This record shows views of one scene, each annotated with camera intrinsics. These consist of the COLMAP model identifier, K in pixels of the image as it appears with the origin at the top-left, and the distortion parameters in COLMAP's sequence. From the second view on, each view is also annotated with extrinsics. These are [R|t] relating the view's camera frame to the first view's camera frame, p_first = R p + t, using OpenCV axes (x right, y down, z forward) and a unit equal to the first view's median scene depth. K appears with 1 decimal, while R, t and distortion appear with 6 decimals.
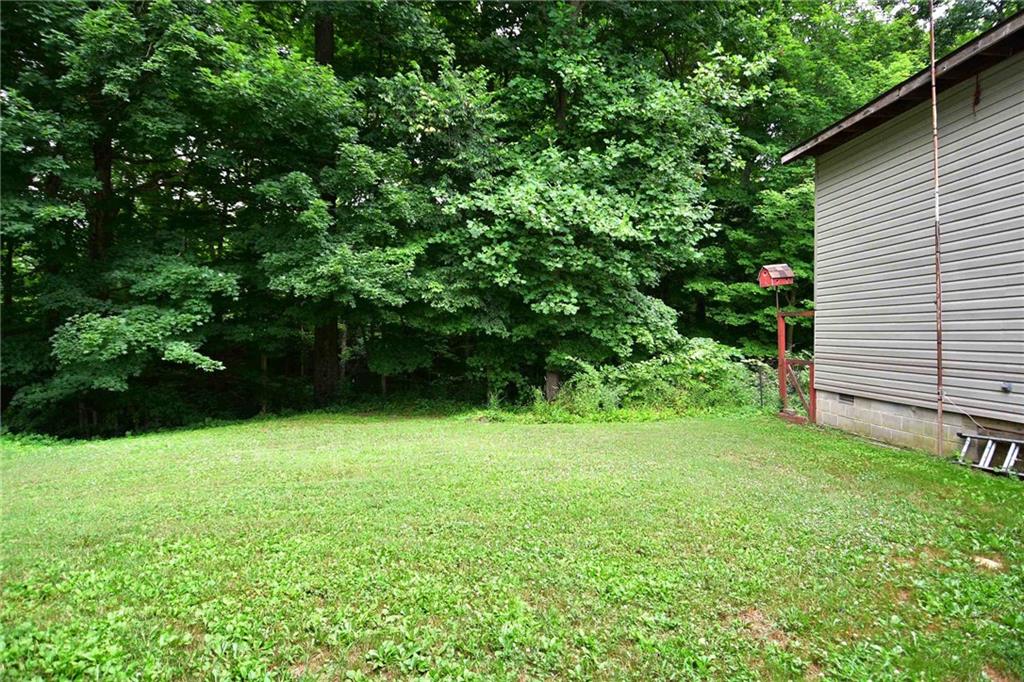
lens RADIAL K [[533.5, 0, 514.5], [0, 533.5, 338.7], [0, 0, 1]] dist [0.029993, -0.038185]
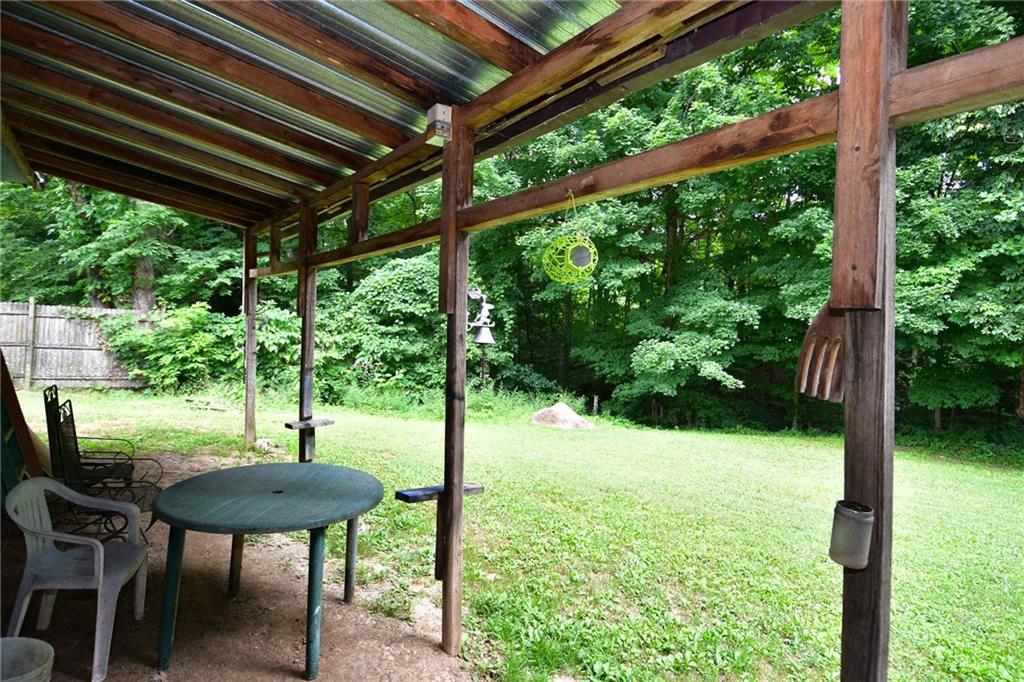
lens RADIAL K [[533.5, 0, 507.0], [0, 533.5, 340.2], [0, 0, 1]] dist [0.029993, -0.038185]
pose [[0.545642, 0.022755, -0.837709, 0.157568], [-0.031909, 0.999471, 0.006365, -0.036381], [0.837410, 0.023257, 0.546080, -0.080116]]
